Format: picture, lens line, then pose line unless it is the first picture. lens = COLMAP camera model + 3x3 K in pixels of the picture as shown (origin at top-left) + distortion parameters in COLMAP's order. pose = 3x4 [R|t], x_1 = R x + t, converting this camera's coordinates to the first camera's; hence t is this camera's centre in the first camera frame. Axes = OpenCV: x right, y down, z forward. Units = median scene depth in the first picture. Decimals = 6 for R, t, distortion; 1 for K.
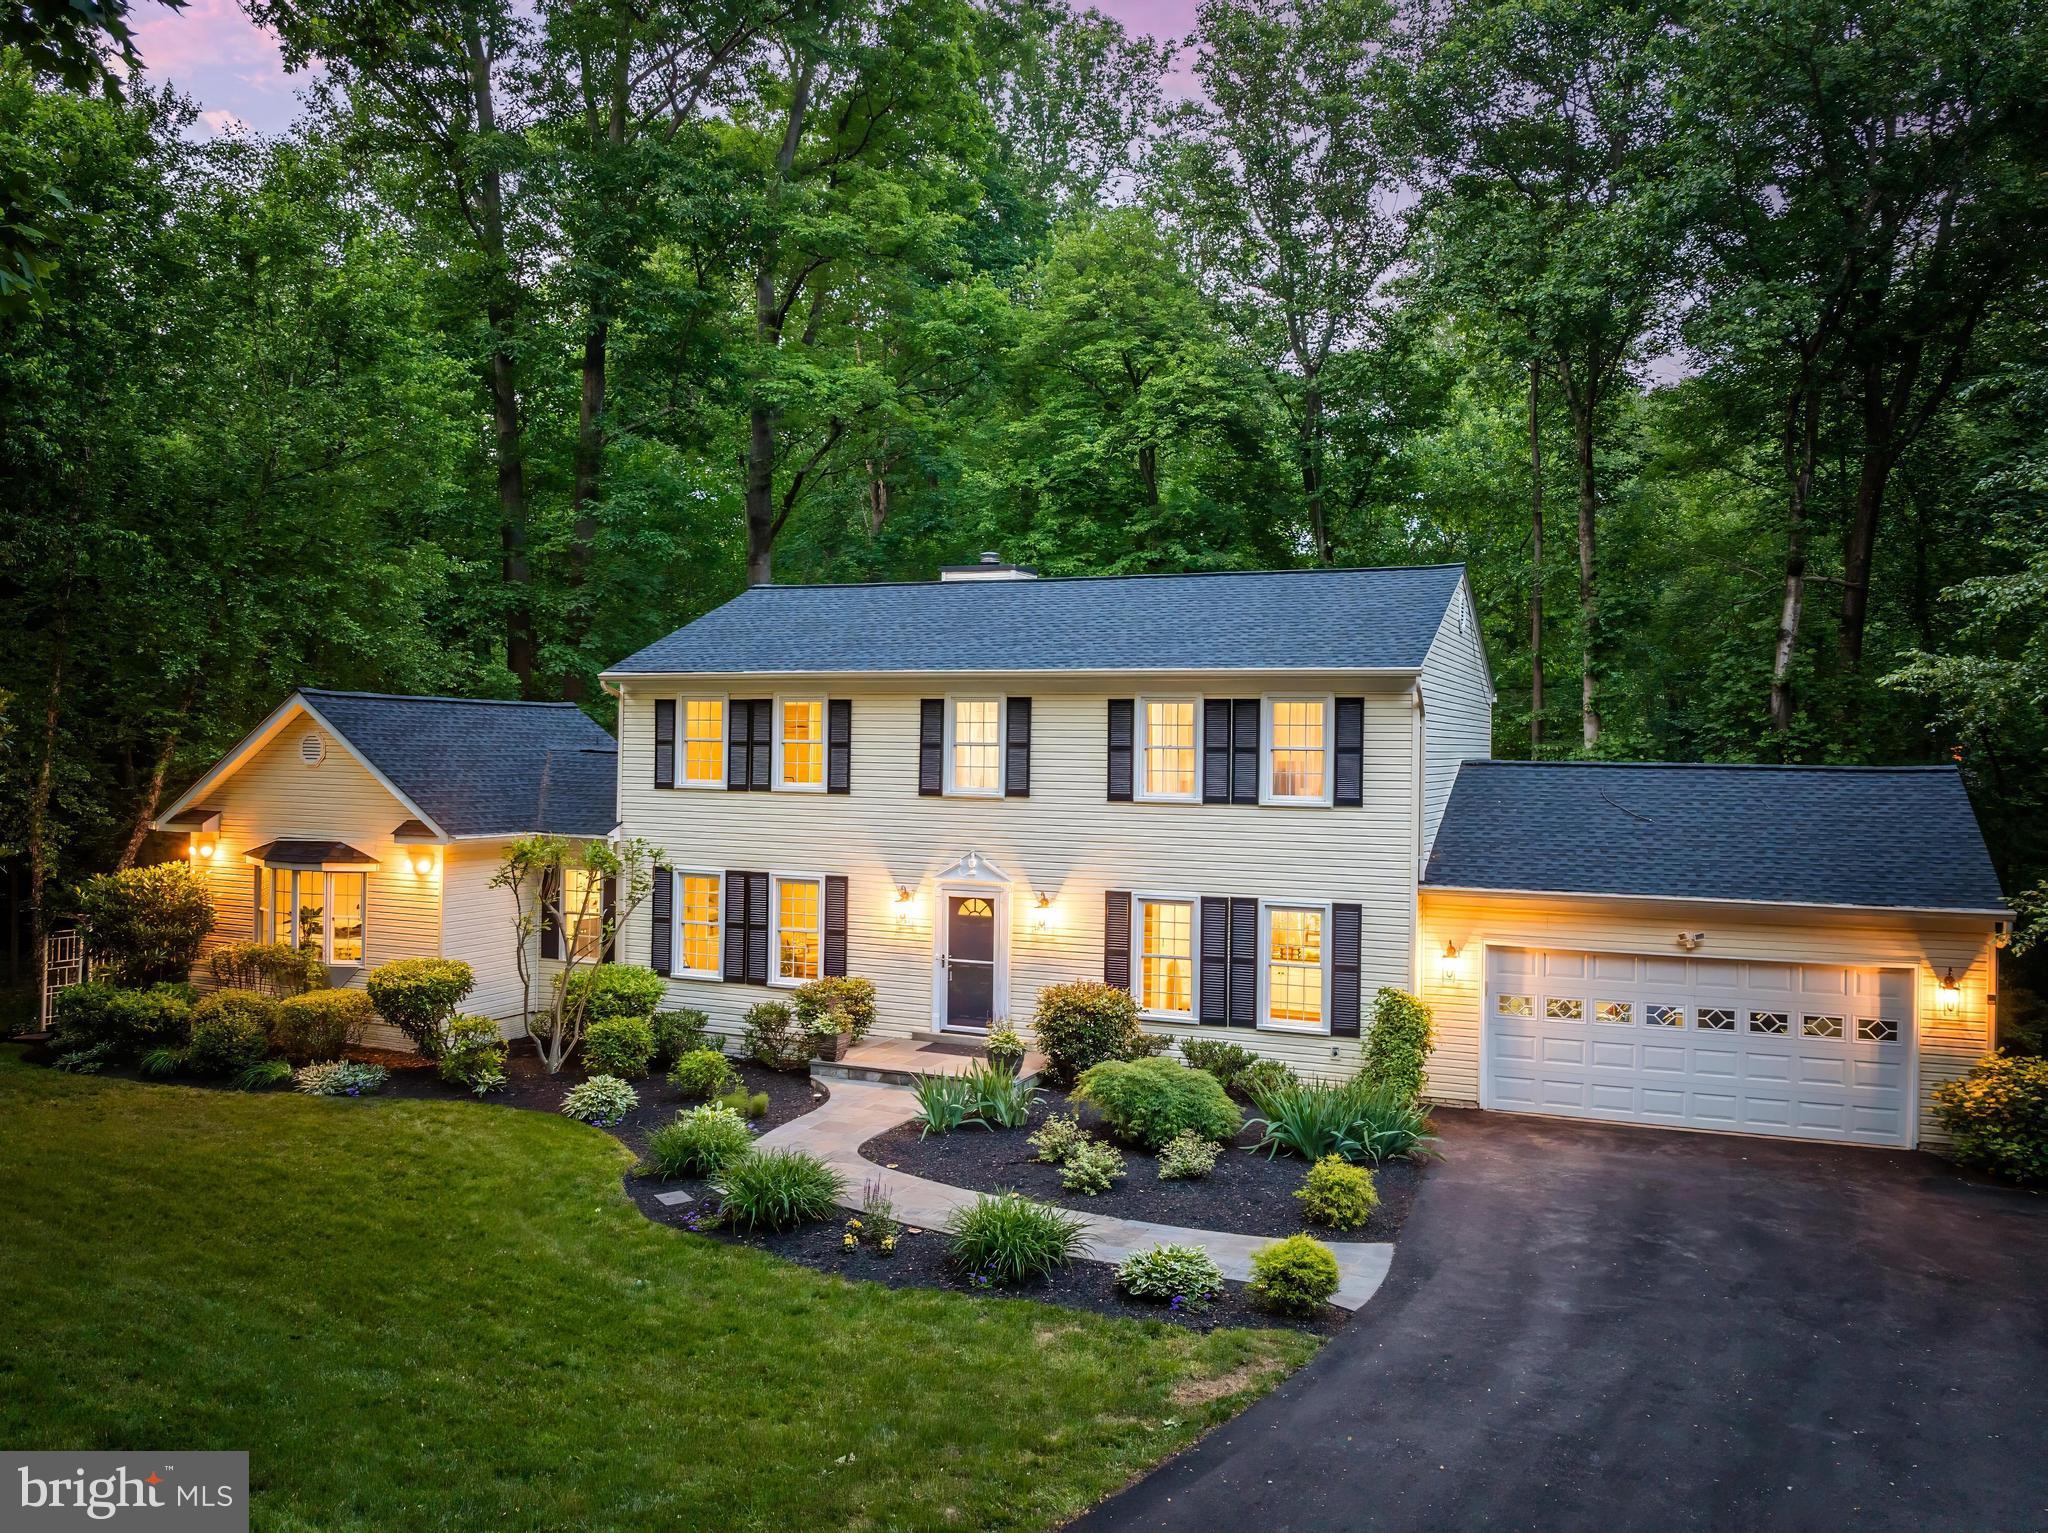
lens RADIAL K [[1514.6, 0, 1024.0], [0, 1514.6, 766.5], [0, 0, 1]] dist [-0.031021, 0.000375]
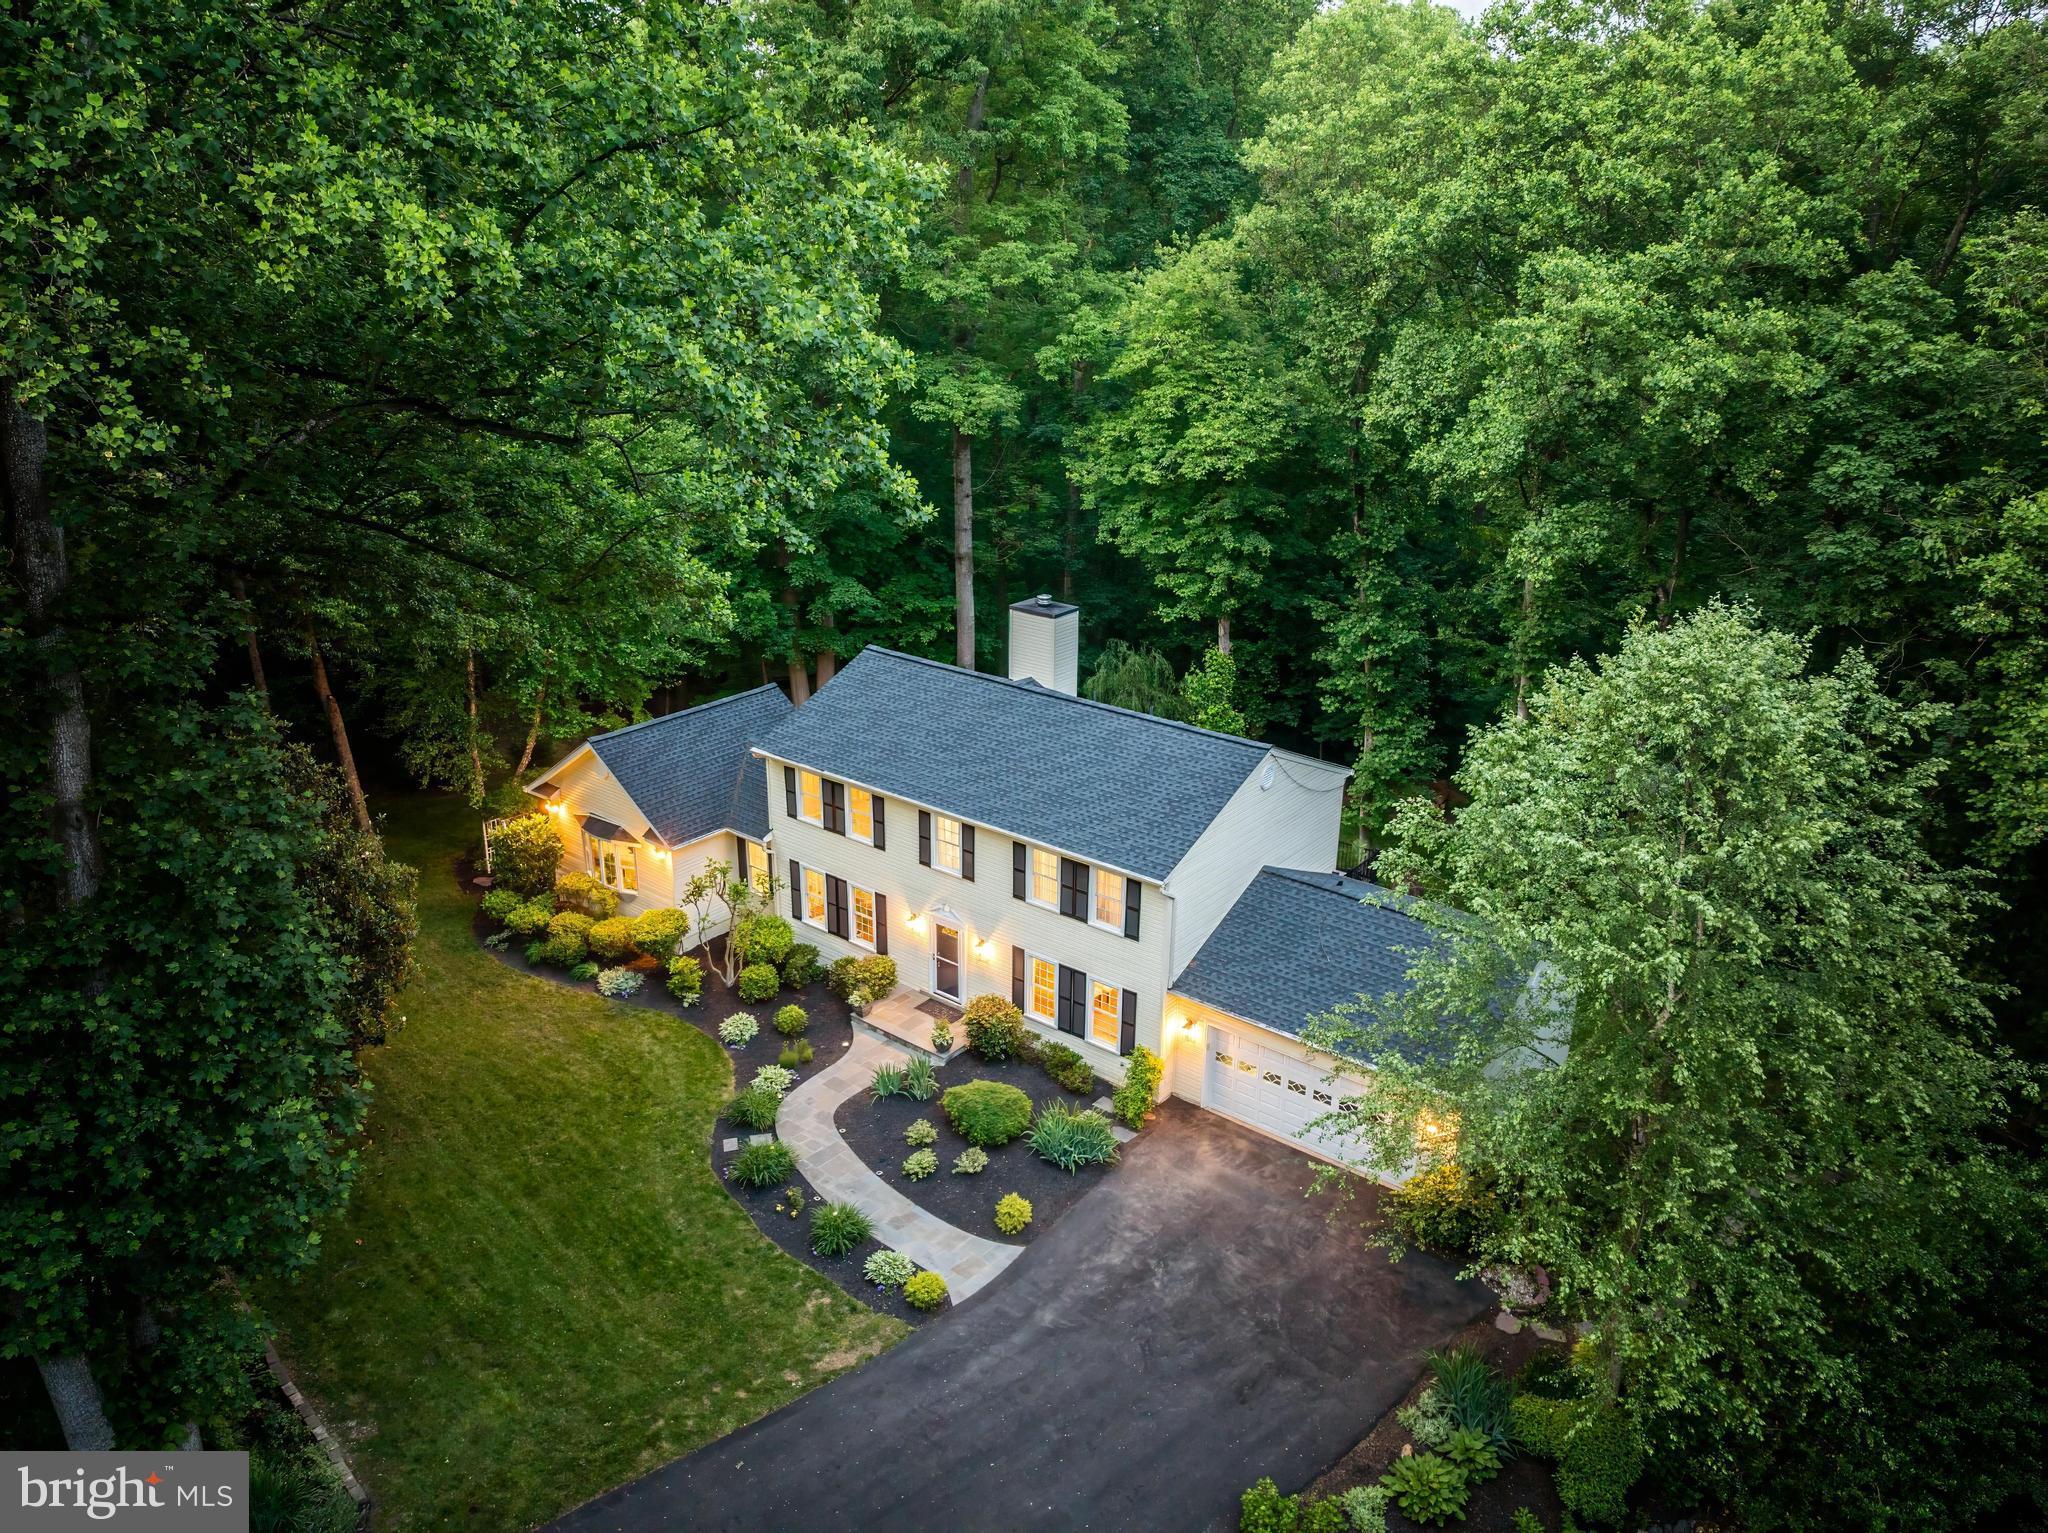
lens RADIAL K [[1419.0, 0, 1024.0], [0, 1419.0, 766.5], [0, 0, 1]] dist [-0.000670, -0.000595]
pose [[0.963099, 0.088980, -0.254012, 0.439534], [0.002894, 0.940293, 0.340353, -0.627511], [0.269131, -0.328529, 0.905338, -0.356593]]
